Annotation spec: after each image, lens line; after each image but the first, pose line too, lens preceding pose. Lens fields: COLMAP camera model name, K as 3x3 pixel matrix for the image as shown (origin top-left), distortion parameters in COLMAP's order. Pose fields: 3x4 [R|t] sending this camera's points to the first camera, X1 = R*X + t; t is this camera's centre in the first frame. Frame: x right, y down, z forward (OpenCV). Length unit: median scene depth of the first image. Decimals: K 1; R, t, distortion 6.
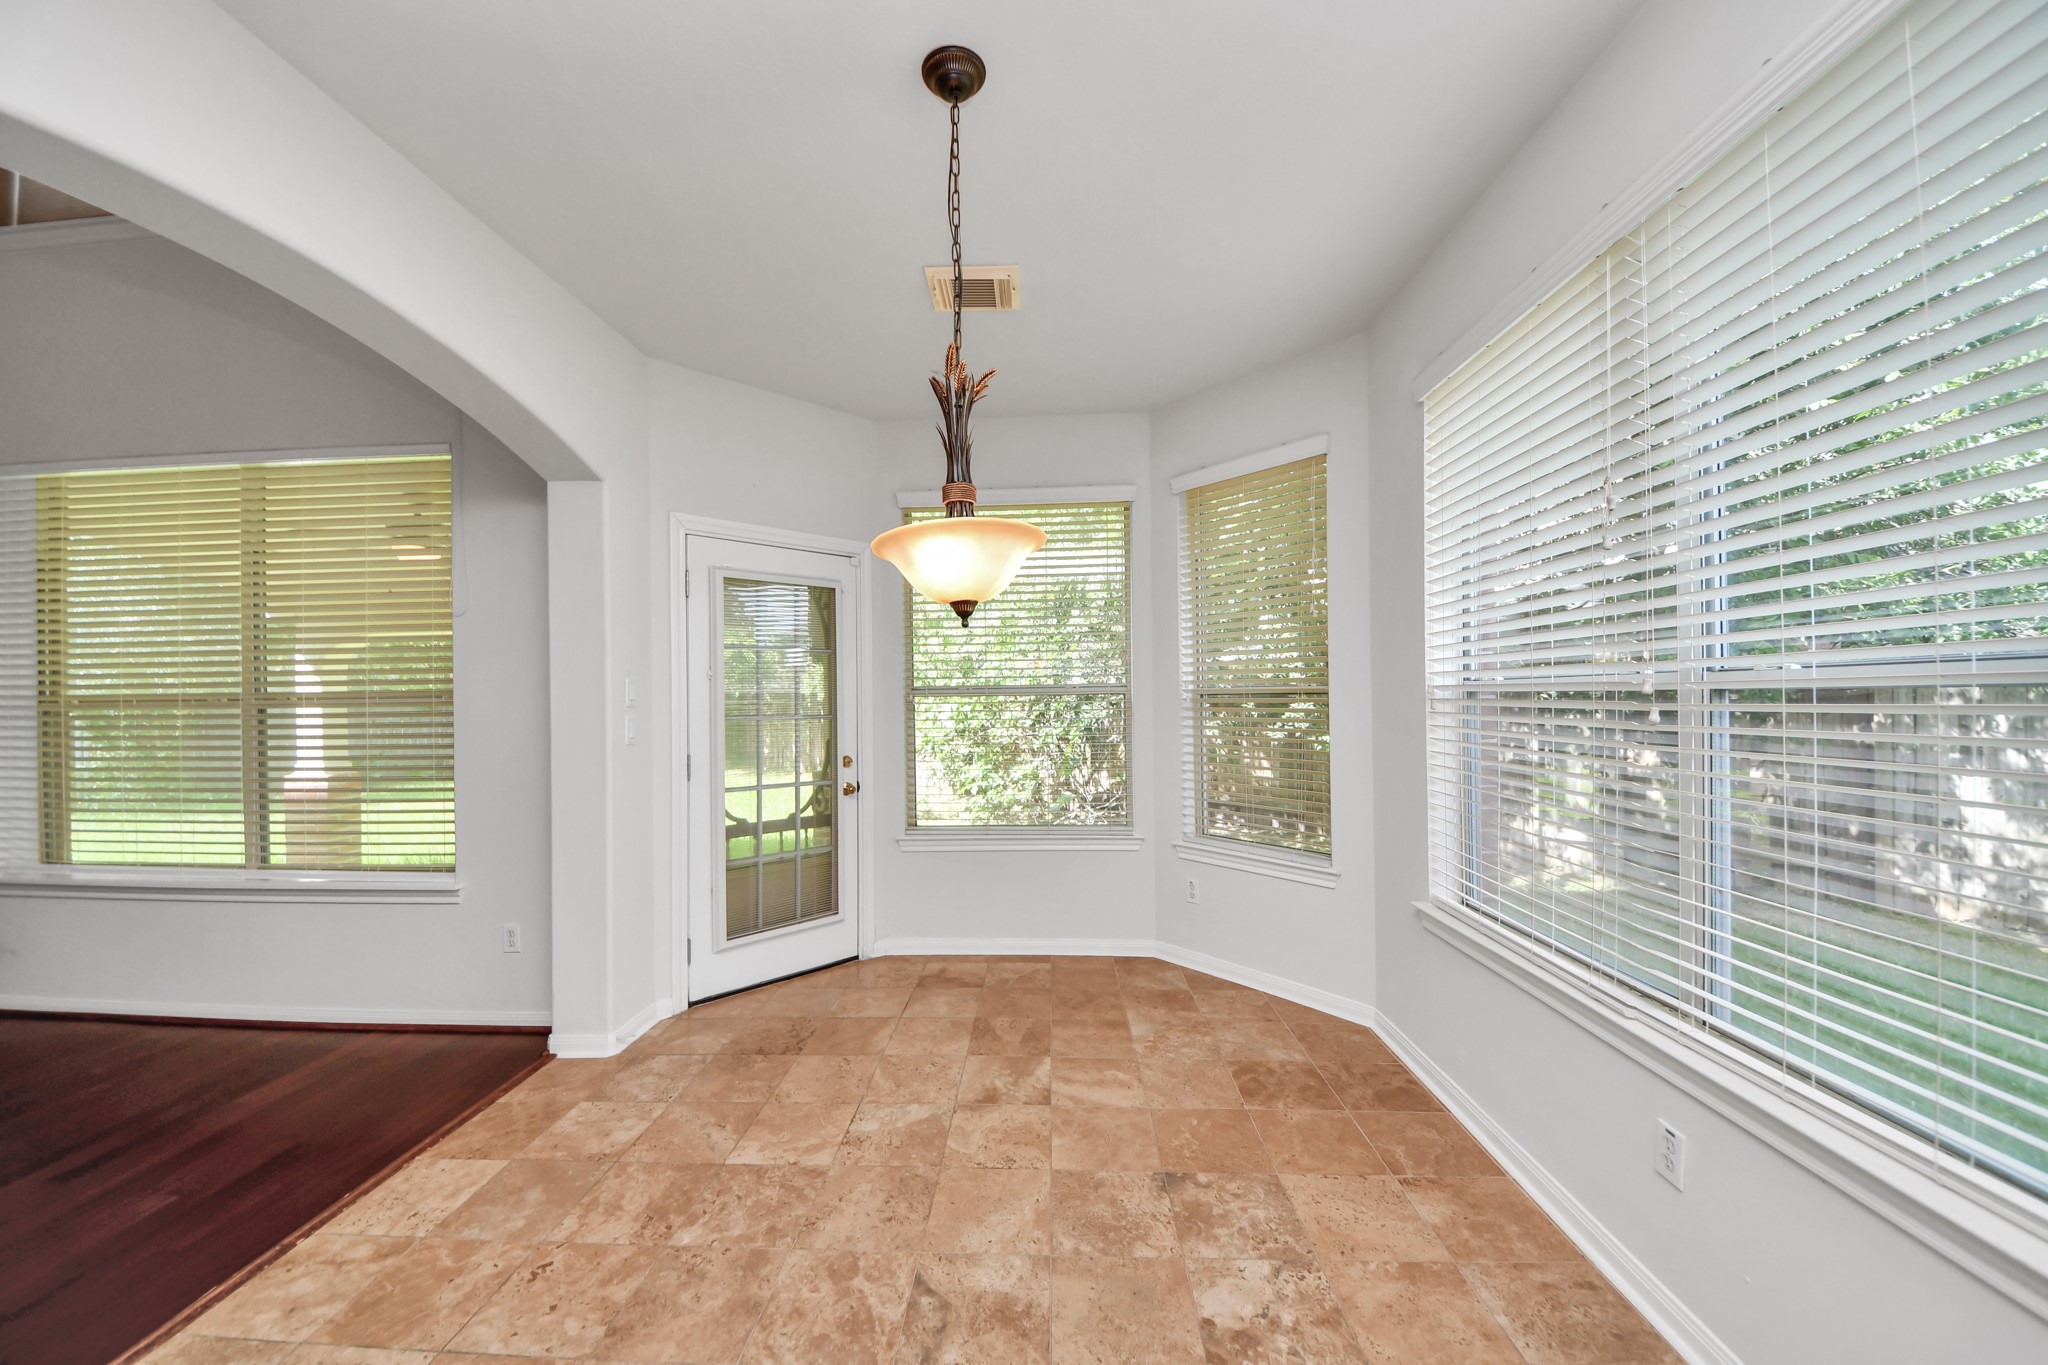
lens RADIAL K [[726.4, 0, 1012.3], [0, 726.4, 689.1], [0, 0, 1]] dist [-0.002066, -0.004982]
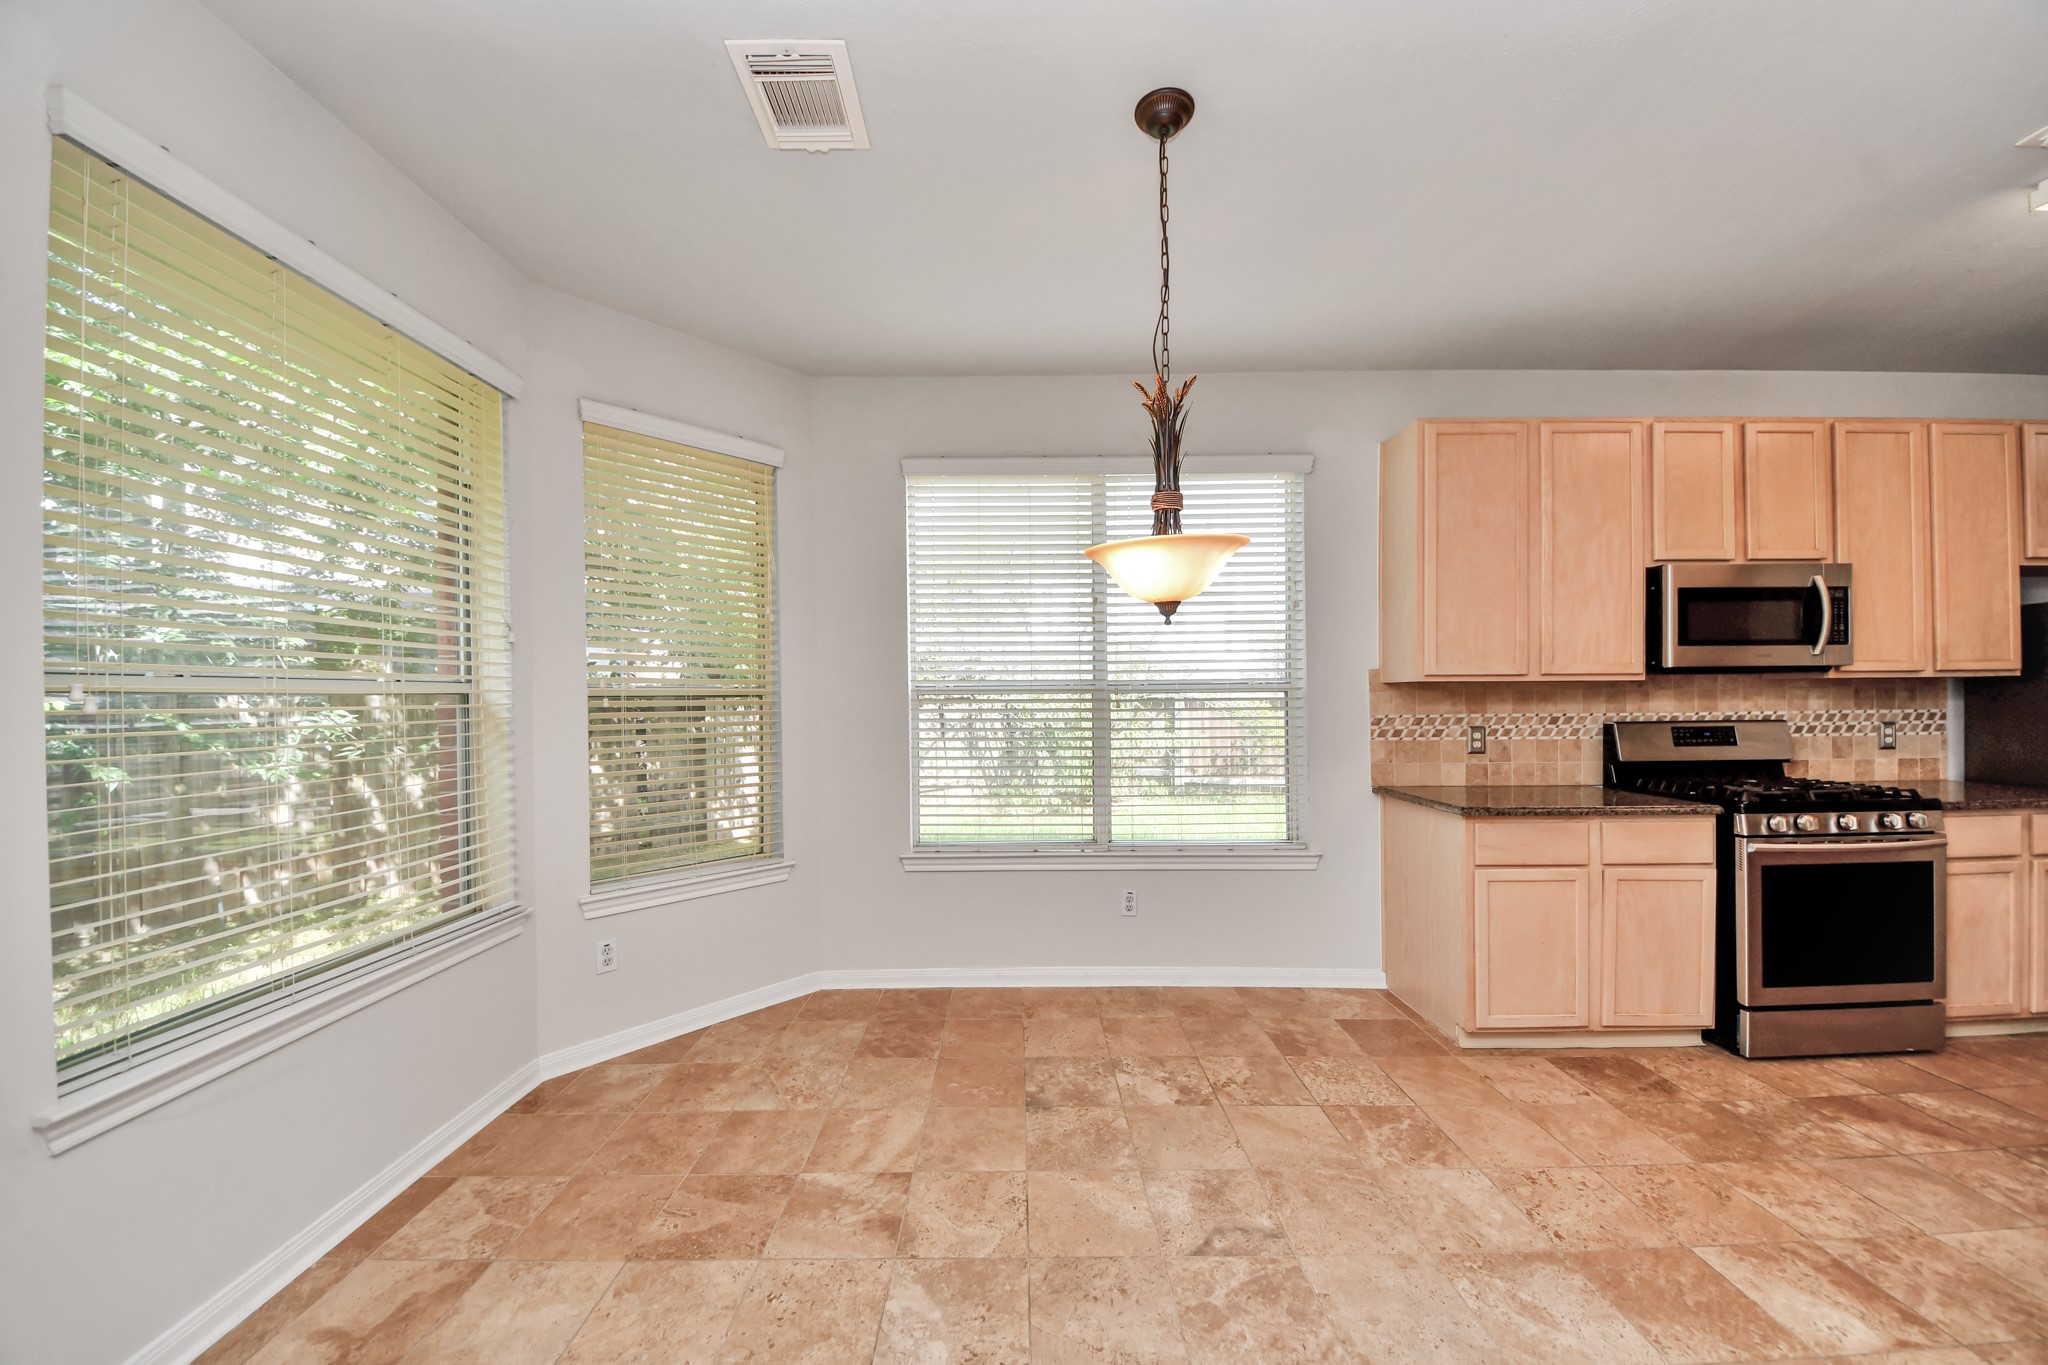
lens RADIAL K [[726.4, 0, 1027.0], [0, 726.4, 693.4], [0, 0, 1]] dist [-0.002066, -0.004982]
pose [[-0.062206, 0.013503, 0.997972, -0.735369], [0.002313, 0.999908, -0.013385, 0.020974], [-0.998061, 0.001476, -0.062231, 0.830946]]
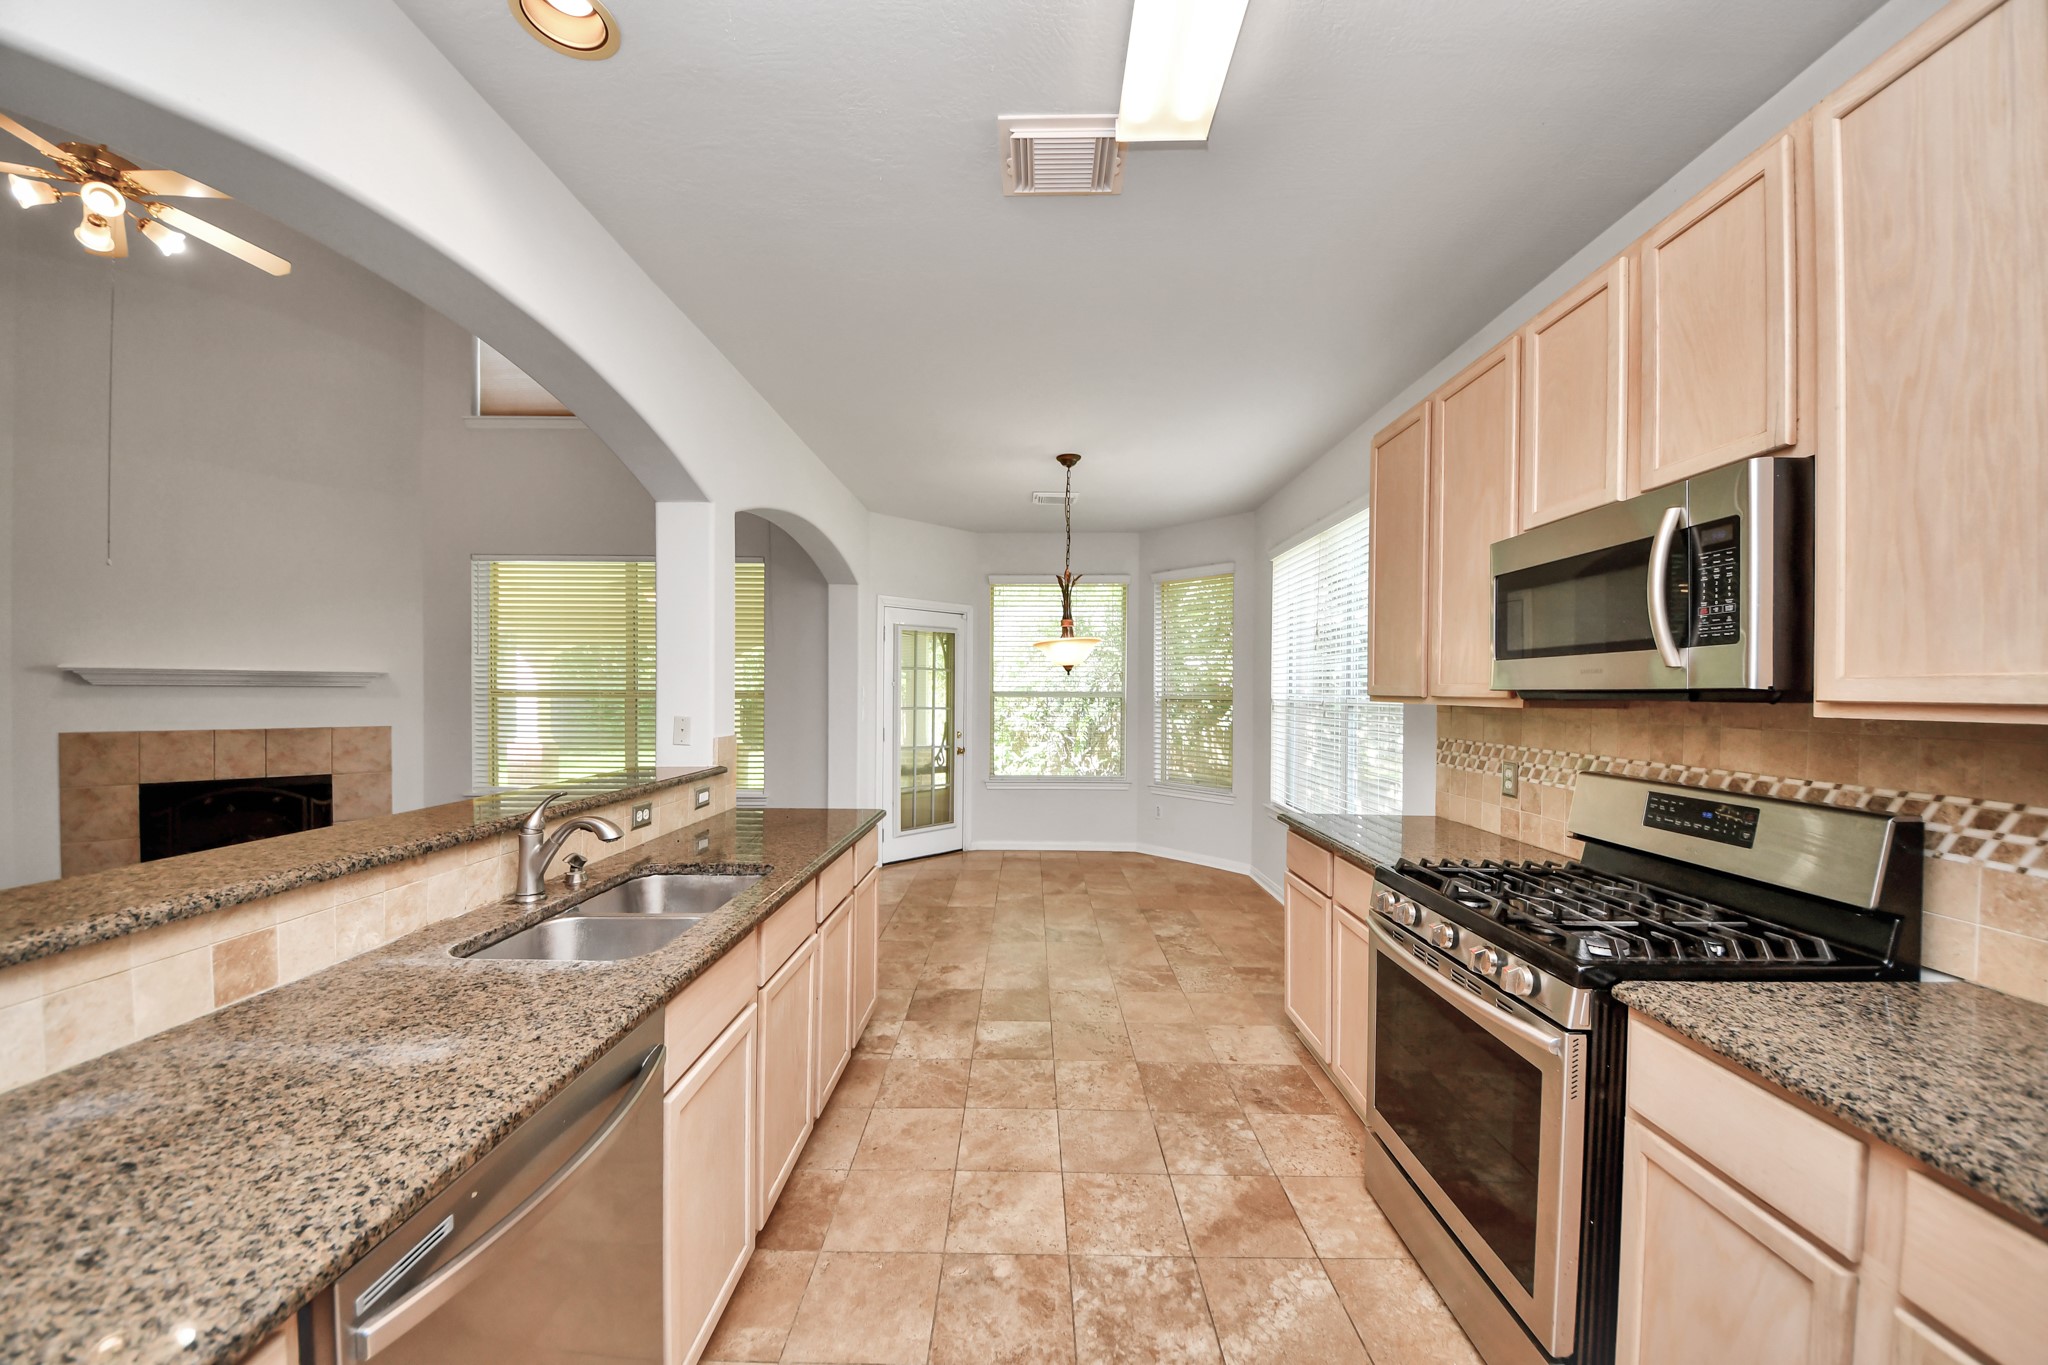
lens RADIAL K [[726.4, 0, 1013.0], [0, 726.4, 683.0], [0, 0, 1]] dist [-0.002066, -0.004982]
pose [[0.999304, 0.018471, 0.032406, -0.222067], [-0.018393, 0.999827, -0.002699, -0.028657], [-0.032450, 0.002101, 0.999471, -1.001500]]
